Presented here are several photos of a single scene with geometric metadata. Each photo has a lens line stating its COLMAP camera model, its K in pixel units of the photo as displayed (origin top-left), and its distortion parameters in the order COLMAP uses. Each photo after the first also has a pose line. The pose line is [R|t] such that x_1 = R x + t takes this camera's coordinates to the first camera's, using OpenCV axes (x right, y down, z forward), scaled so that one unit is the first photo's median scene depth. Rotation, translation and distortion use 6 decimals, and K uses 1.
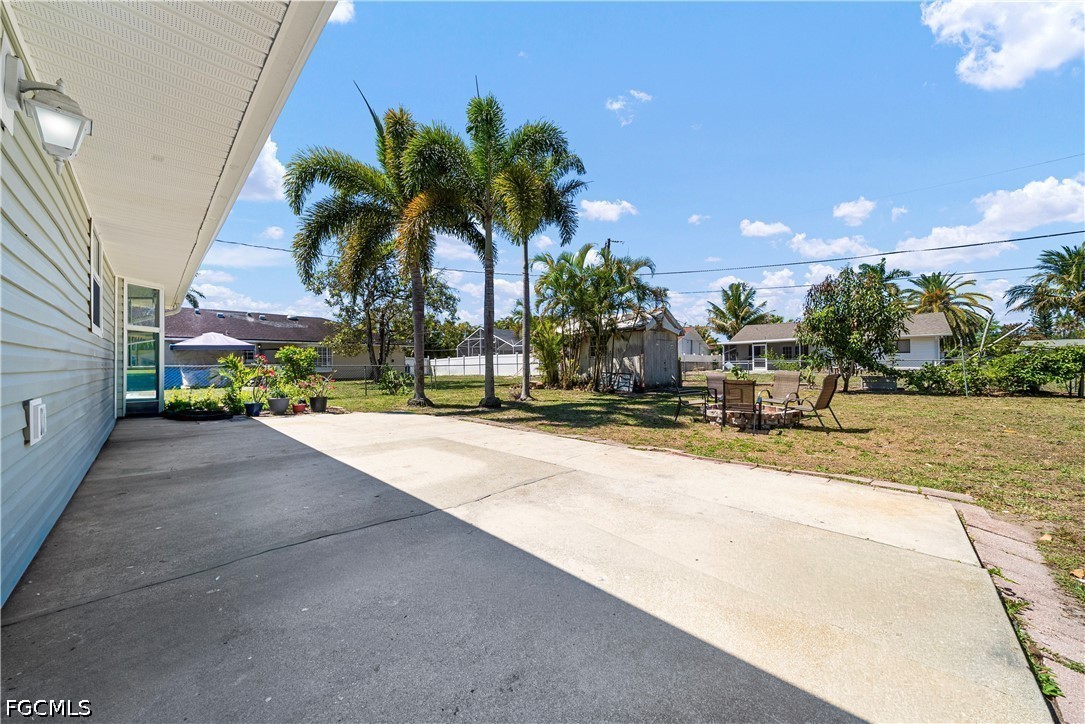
lens RADIAL K [[372.2, 0, 544.8], [0, 372.2, 358.8], [0, 0, 1]] dist [-0.002086, 0.000399]
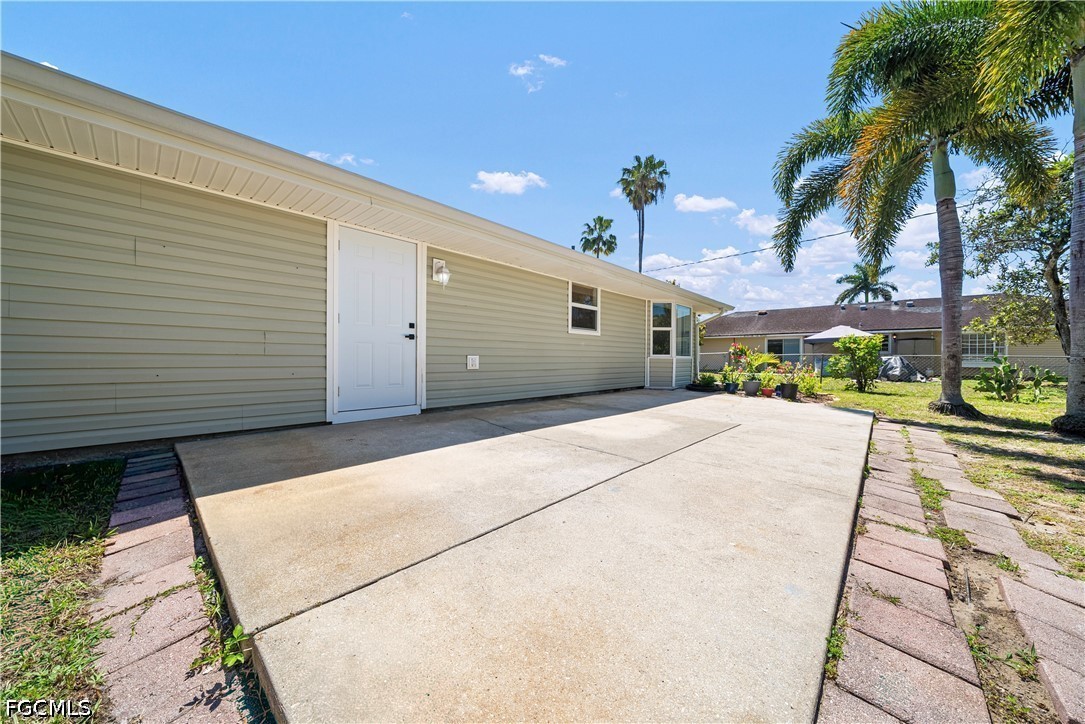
lens RADIAL K [[372.2, 0, 544.8], [0, 372.2, 358.8], [0, 0, 1]] dist [-0.002086, 0.000399]
pose [[0.025887, 0.010579, -0.999609, 0.517494], [0.006344, 0.999922, 0.010746, 0.029298], [0.999645, -0.006620, 0.025818, 0.422688]]
